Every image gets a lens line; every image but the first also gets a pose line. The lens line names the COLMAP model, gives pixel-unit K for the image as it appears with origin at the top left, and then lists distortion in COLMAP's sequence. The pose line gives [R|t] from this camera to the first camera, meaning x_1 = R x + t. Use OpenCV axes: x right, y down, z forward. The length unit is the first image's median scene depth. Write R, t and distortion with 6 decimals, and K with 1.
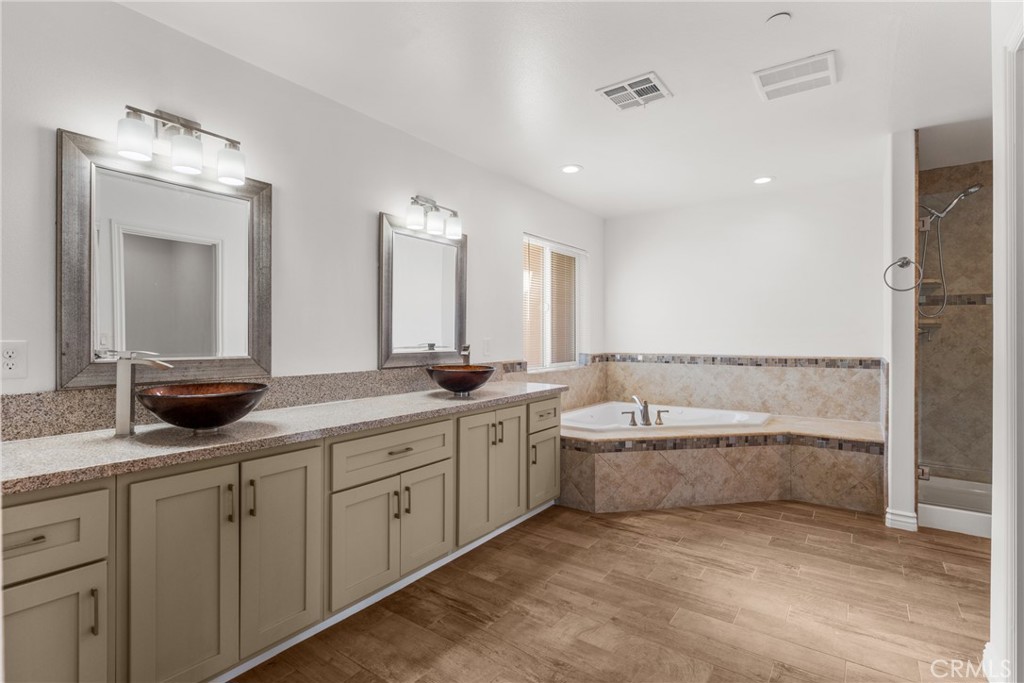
lens RADIAL K [[478.4, 0, 505.4], [0, 478.4, 340.1], [0, 0, 1]] dist [0.001508, -0.000345]
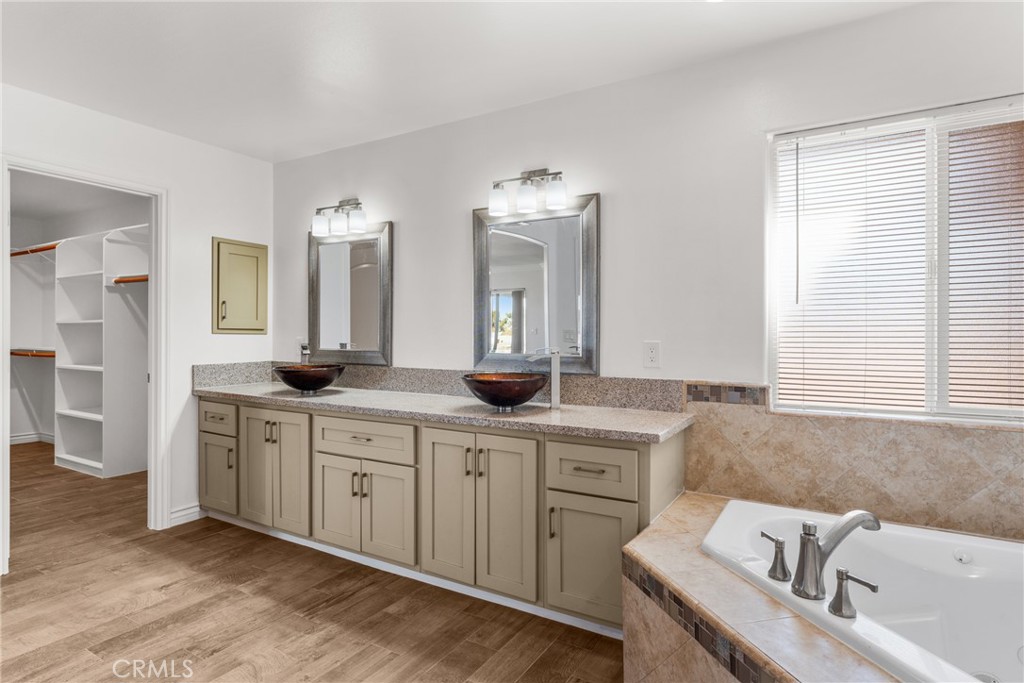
lens RADIAL K [[549.6, 0, 514.0], [0, 549.6, 334.3], [0, 0, 1]] dist [0.000414, -0.000046]
pose [[0.106882, -0.000777, -0.994271, 0.831862], [-0.011816, 0.999928, -0.002052, -0.010691], [0.994201, 0.011968, 0.106866, 0.920109]]
